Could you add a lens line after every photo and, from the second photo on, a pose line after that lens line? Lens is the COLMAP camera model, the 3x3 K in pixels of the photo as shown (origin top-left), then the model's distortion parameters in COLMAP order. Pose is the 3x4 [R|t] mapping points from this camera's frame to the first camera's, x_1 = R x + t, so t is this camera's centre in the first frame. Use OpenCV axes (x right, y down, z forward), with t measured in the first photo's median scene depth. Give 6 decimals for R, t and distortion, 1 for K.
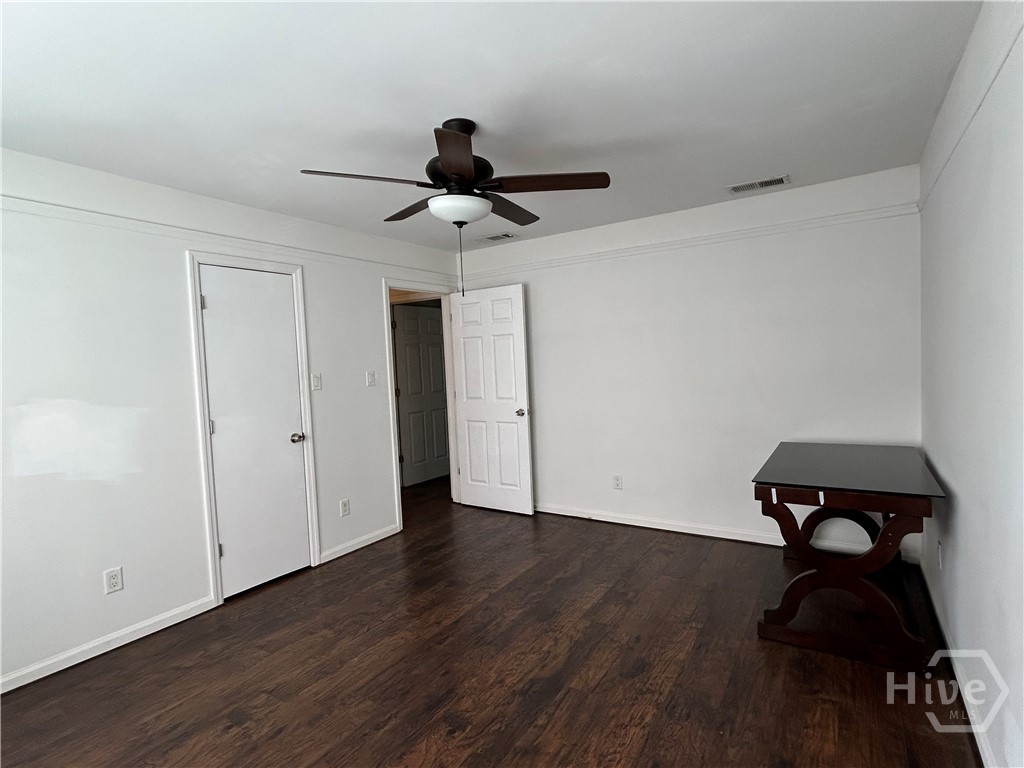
lens RADIAL K [[518.3, 0, 511.5], [0, 518.3, 383.9], [0, 0, 1]] dist [0.001134, 0.000396]
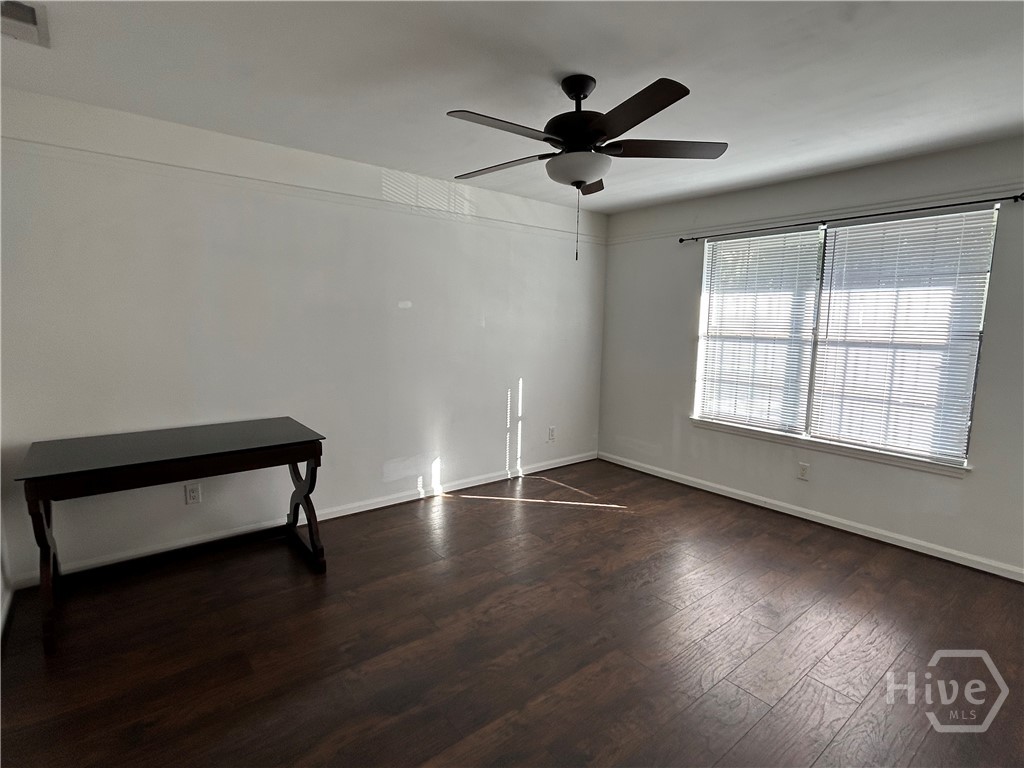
lens RADIAL K [[518.3, 0, 509.5], [0, 518.3, 385.5], [0, 0, 1]] dist [0.001134, 0.000396]
pose [[-0.948819, -0.013674, 0.315525, -0.263718], [0.039786, 0.985928, 0.162369, -0.092719], [-0.313305, 0.166612, -0.934923, 1.837678]]
